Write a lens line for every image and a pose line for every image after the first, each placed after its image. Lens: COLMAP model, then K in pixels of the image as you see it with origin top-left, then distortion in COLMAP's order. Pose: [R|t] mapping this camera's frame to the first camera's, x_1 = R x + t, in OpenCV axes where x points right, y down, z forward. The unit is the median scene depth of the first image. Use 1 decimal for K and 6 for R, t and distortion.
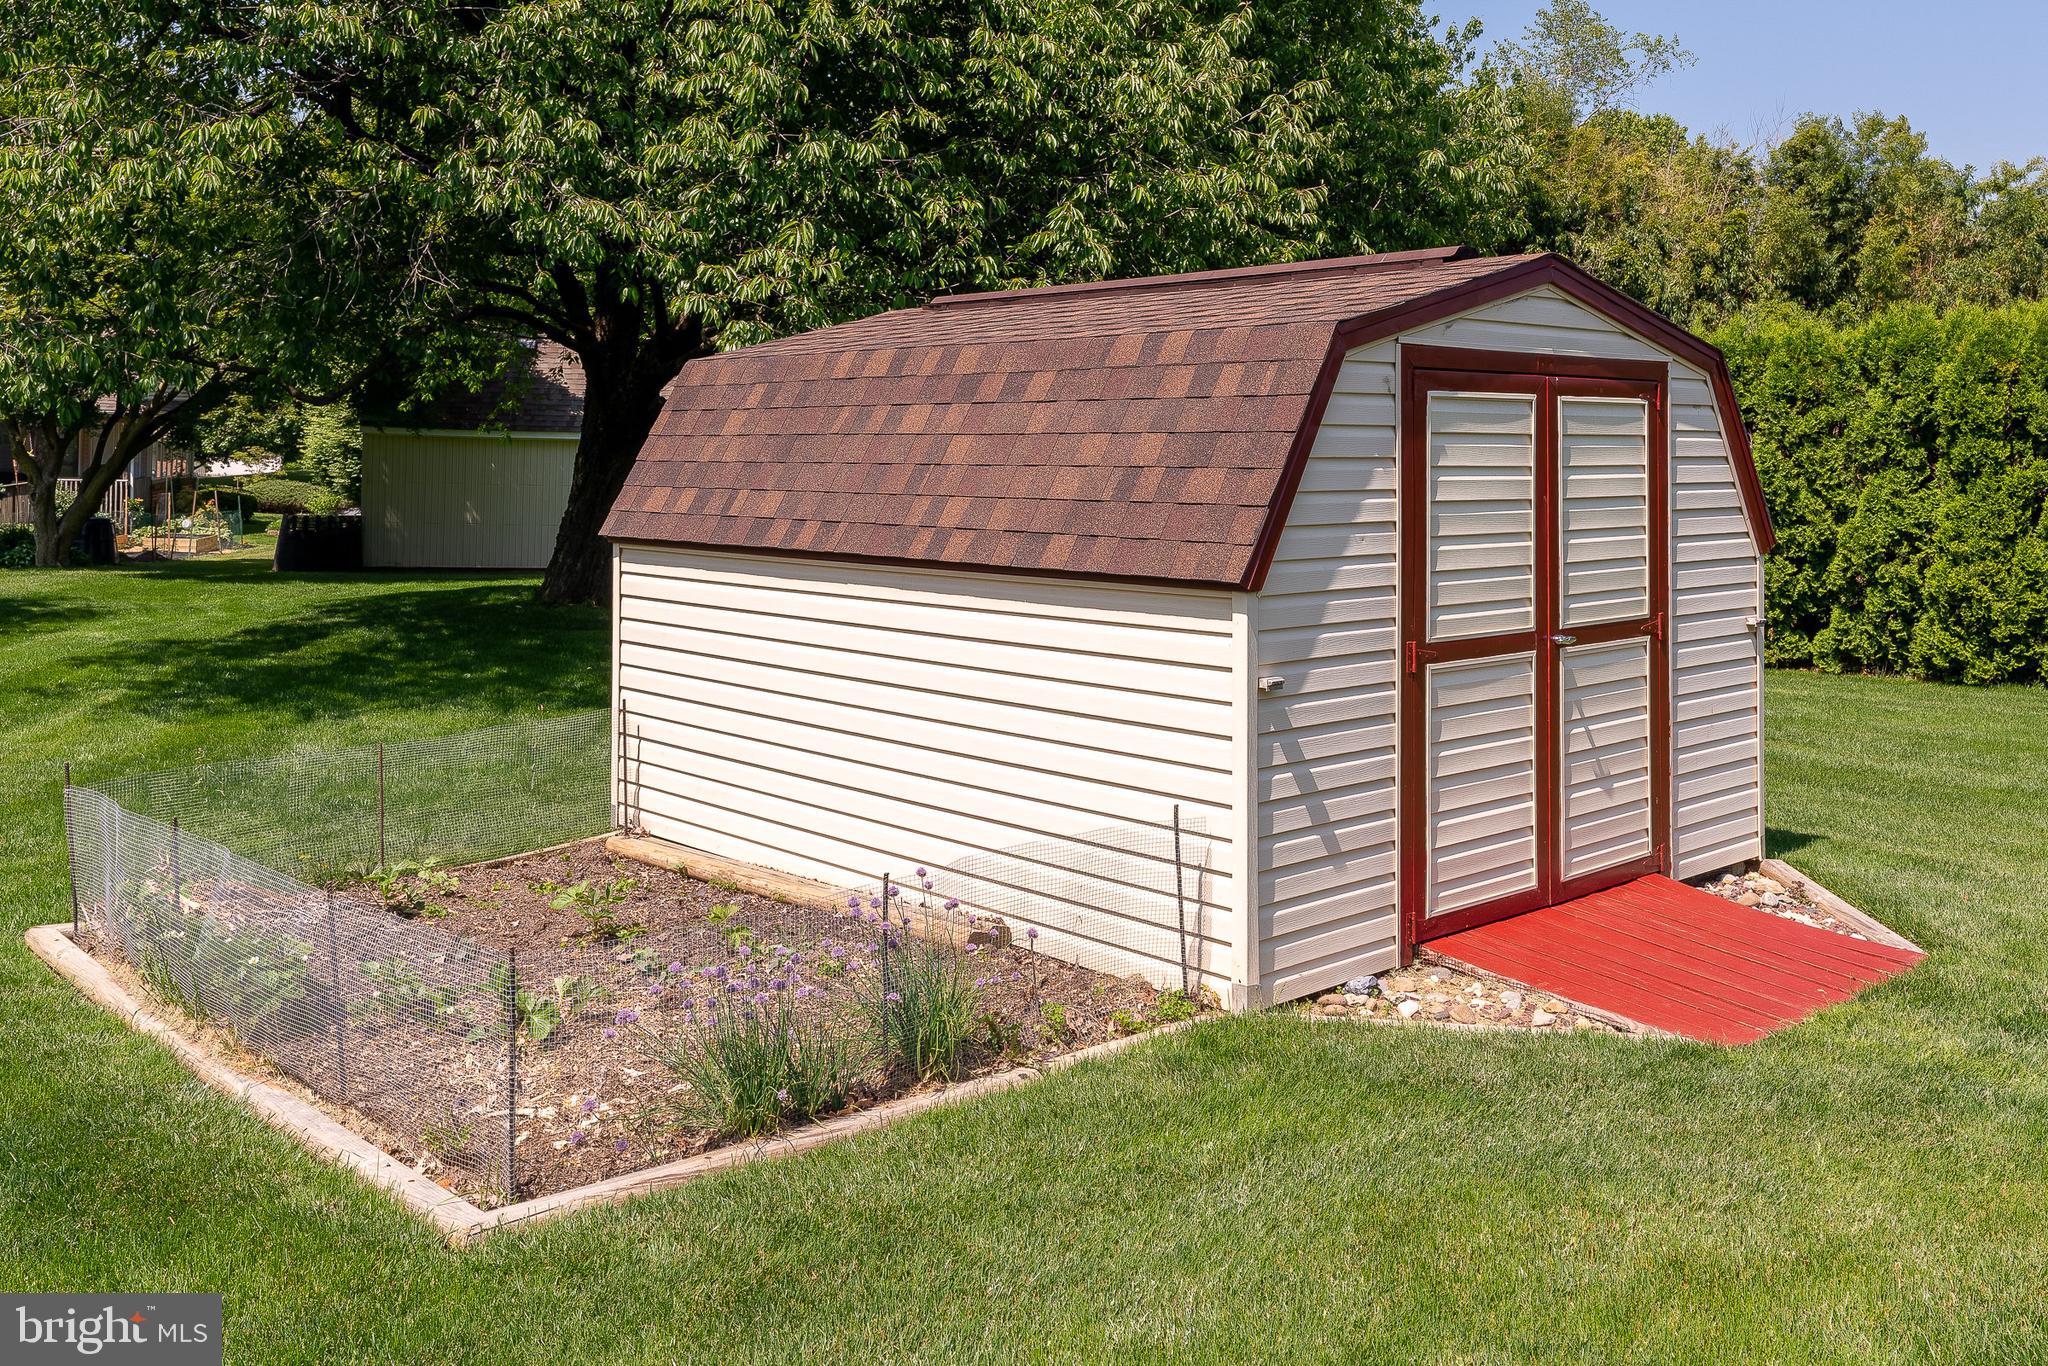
lens RADIAL K [[1822.7, 0, 1024.9], [0, 1822.7, 679.1], [0, 0, 1]] dist [0.006518, 0.001141]
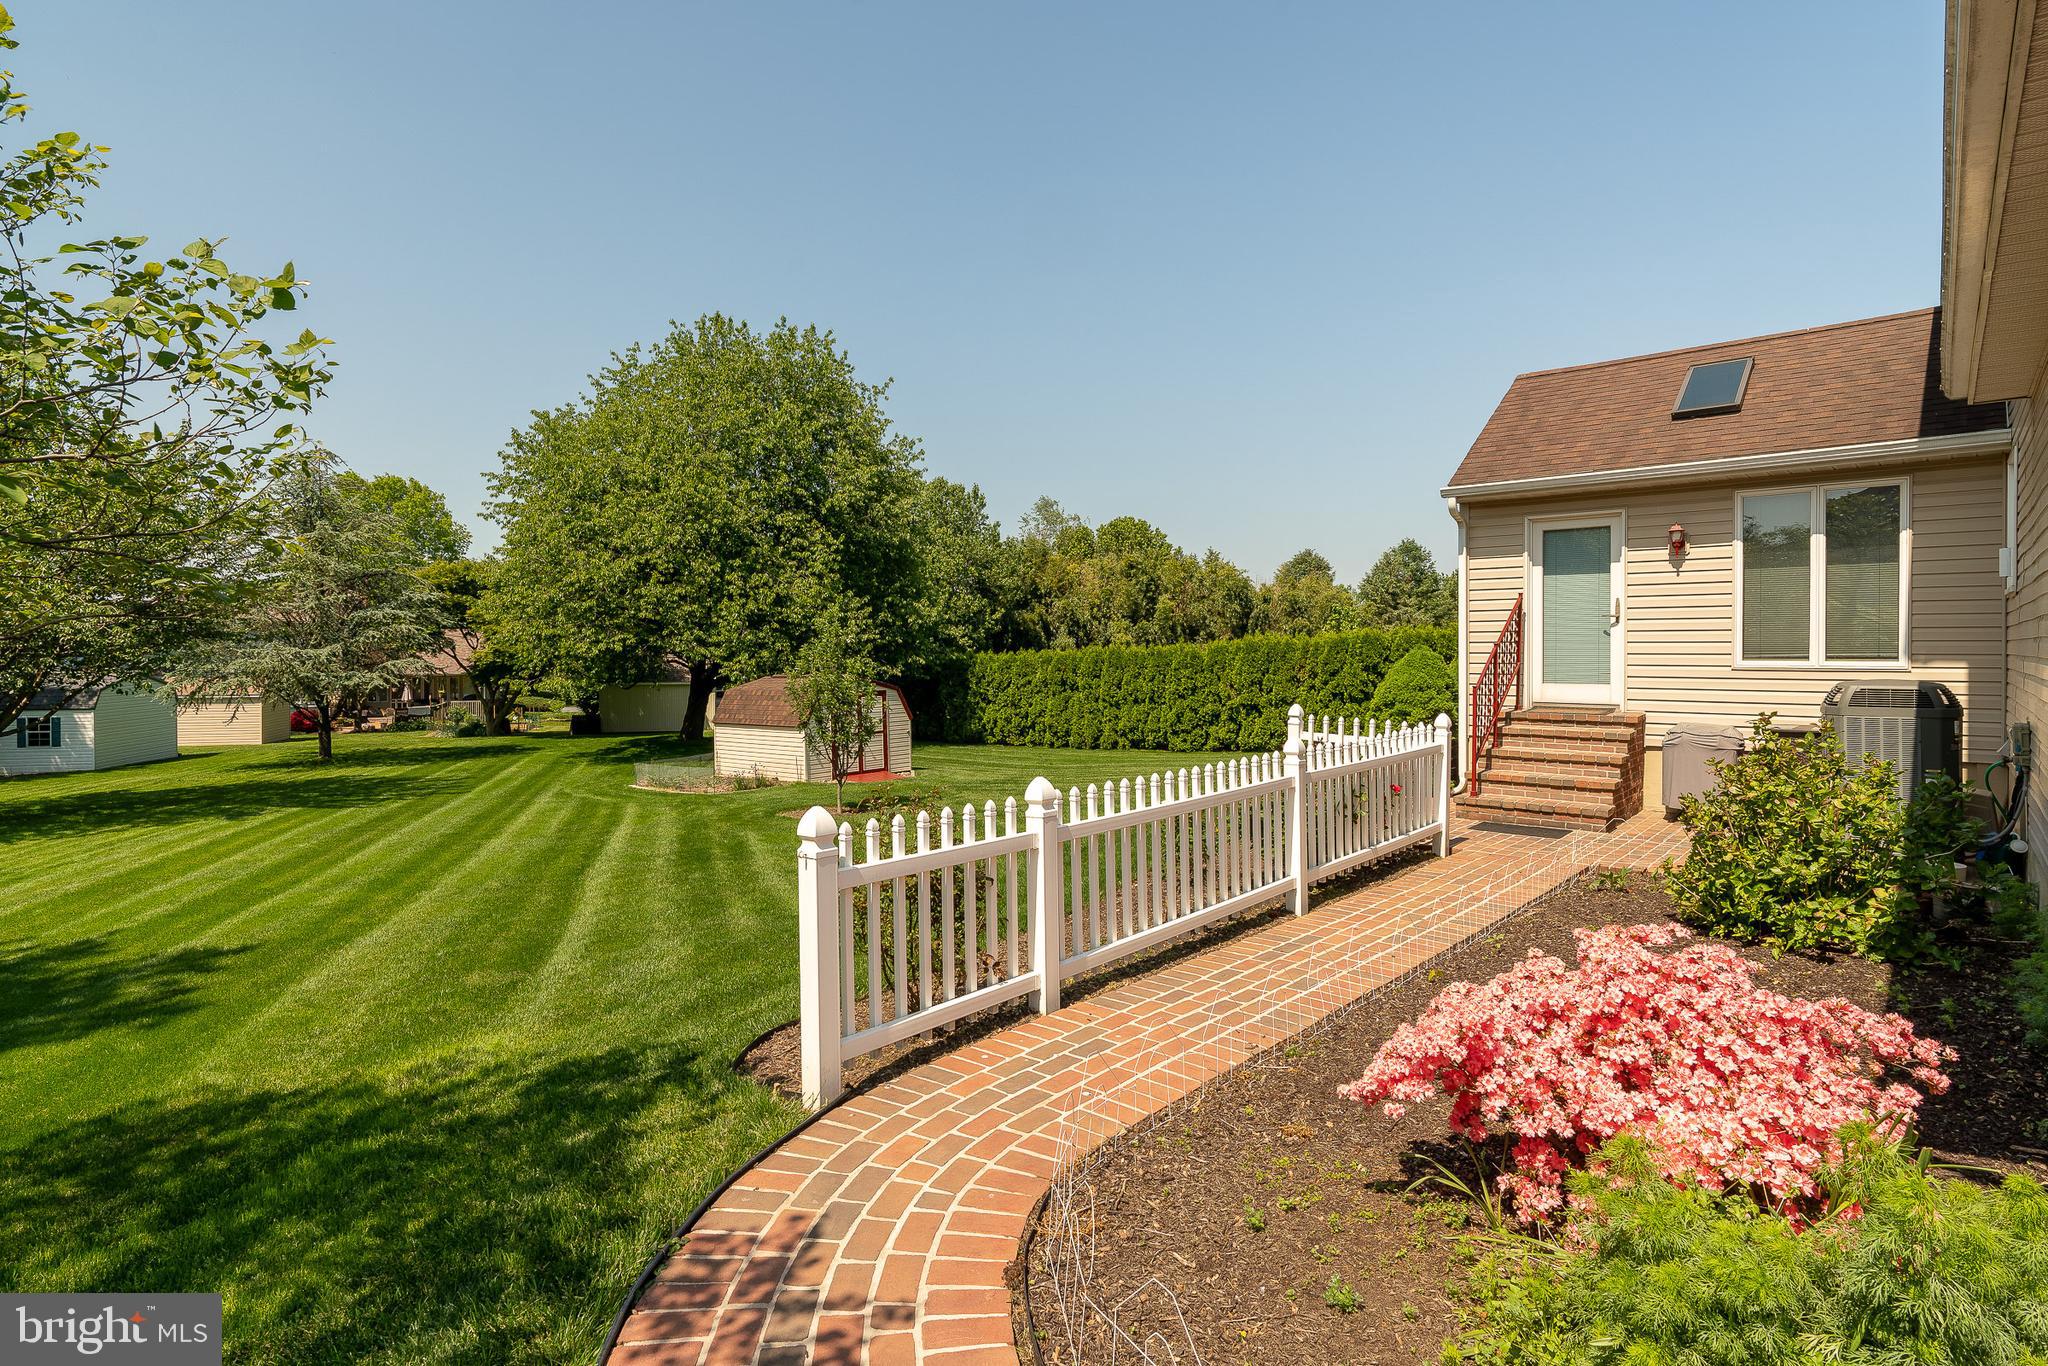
lens RADIAL K [[1051.7, 0, 1023.1], [0, 1051.7, 672.3], [0, 0, 1]] dist [-0.001134, 0.002862]
pose [[0.993323, -0.023666, 0.112917, 0.244524], [0.036139, 0.993304, -0.109736, 0.108344], [-0.109564, 0.113084, 0.987526, -1.546179]]
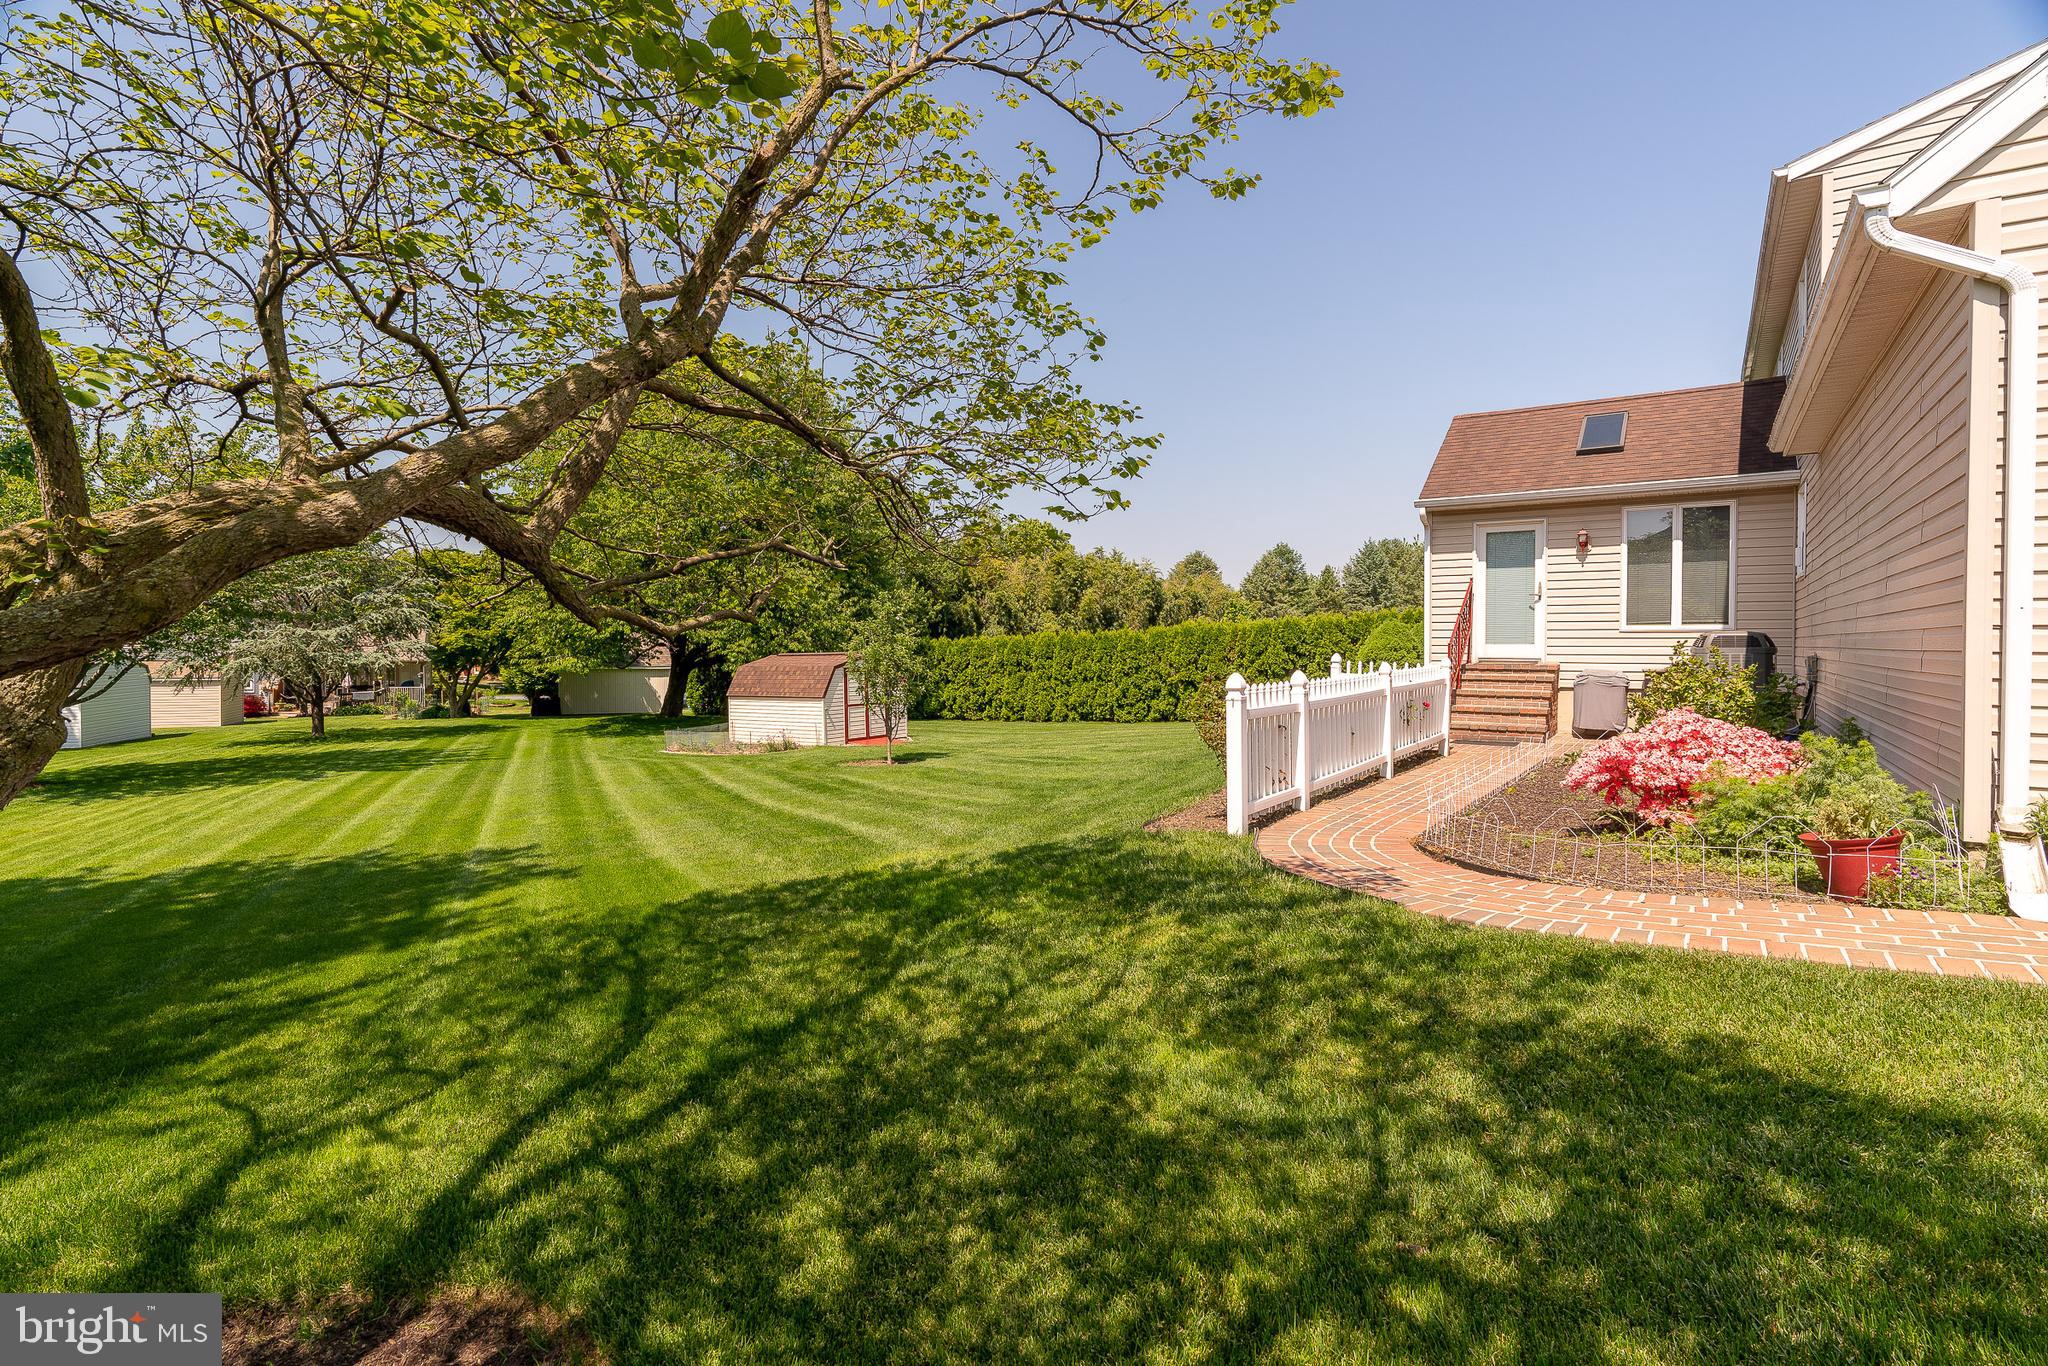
lens RADIAL K [[1002.1, 0, 1024.4], [0, 1002.1, 685.4], [0, 0, 1]] dist [-0.006896, 0.000349]
pose [[0.972593, -0.027293, 0.230907, -0.017552], [0.048380, 0.995106, -0.086157, 0.158887], [-0.227425, 0.094967, 0.969154, -1.721340]]
